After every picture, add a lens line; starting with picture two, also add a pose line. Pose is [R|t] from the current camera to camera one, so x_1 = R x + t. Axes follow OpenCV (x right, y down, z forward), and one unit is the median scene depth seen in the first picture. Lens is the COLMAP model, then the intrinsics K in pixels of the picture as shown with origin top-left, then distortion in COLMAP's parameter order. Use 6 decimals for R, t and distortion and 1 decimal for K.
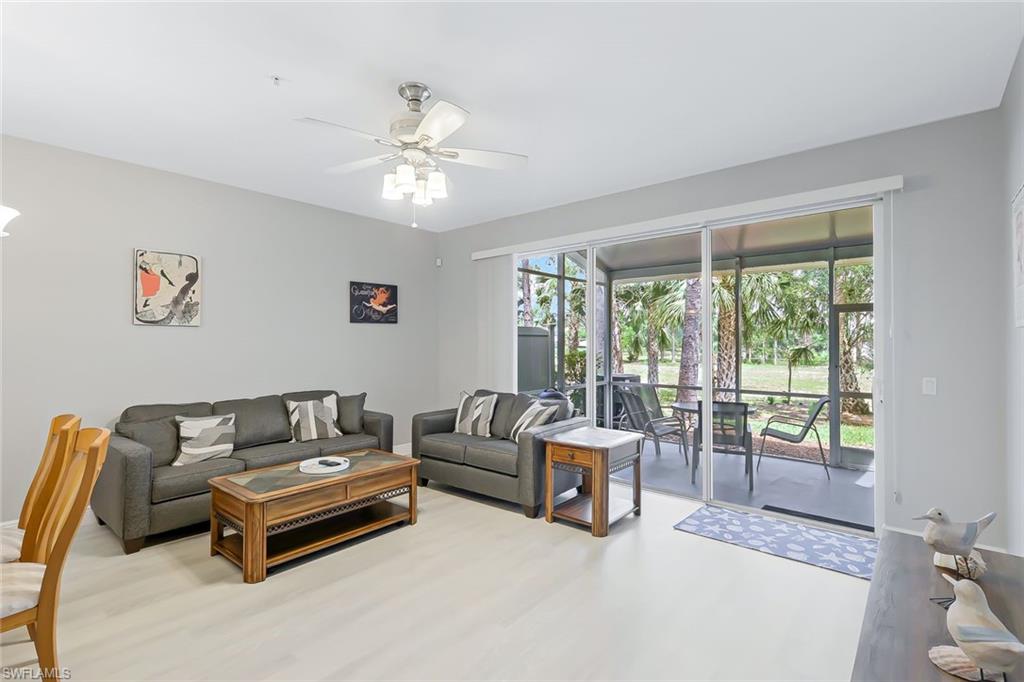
lens RADIAL K [[471.2, 0, 514.0], [0, 471.2, 341.9], [0, 0, 1]] dist [0.003097, 0.000046]
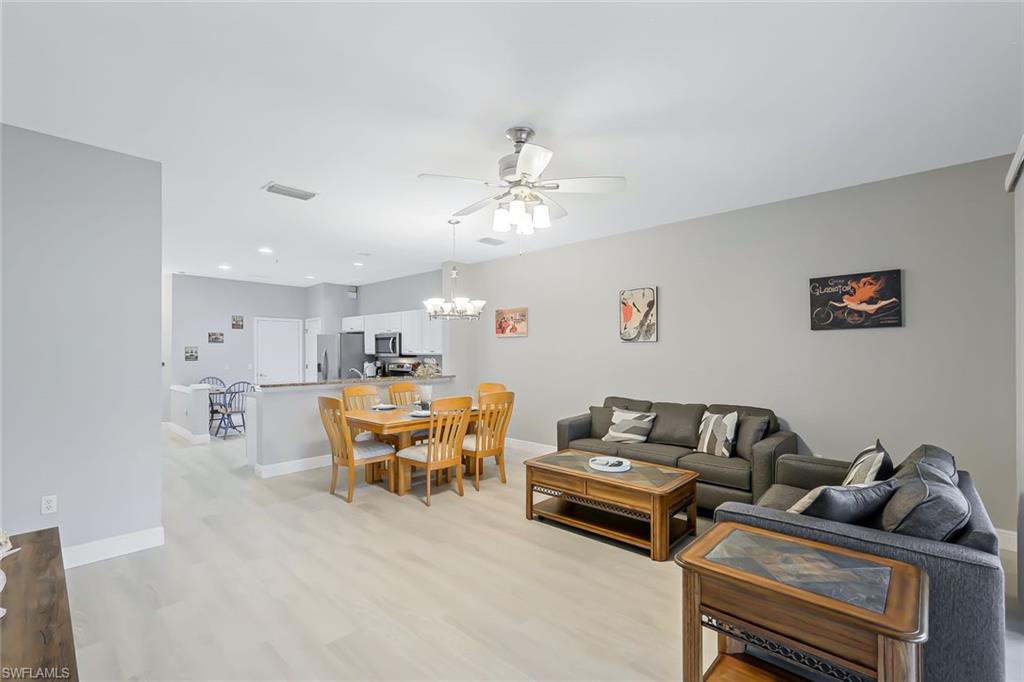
lens RADIAL K [[449.6, 0, 513.9], [0, 449.6, 352.8], [0, 0, 1]] dist [0.001657, 0.000294]
pose [[-0.047550, 0.005677, -0.998853, 0.568516], [0.006146, 0.999967, 0.005391, -0.012098], [0.998850, -0.005883, -0.047583, 0.676428]]
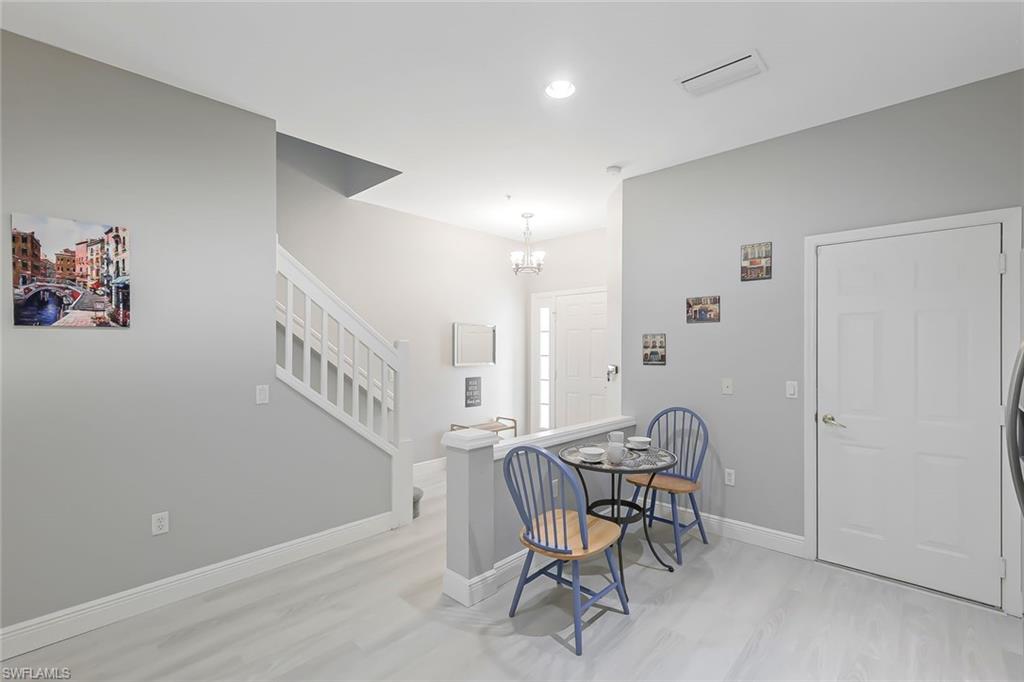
lens RADIAL K [[449.6, 0, 513.1], [0, 449.6, 348.9], [0, 0, 1]] dist [0.001657, 0.000294]
pose [[-0.999096, -0.000471, 0.042519, -1.146440], [-0.000503, 1.000000, -0.000745, -0.006170], [-0.042519, -0.000766, -0.999095, 0.030991]]
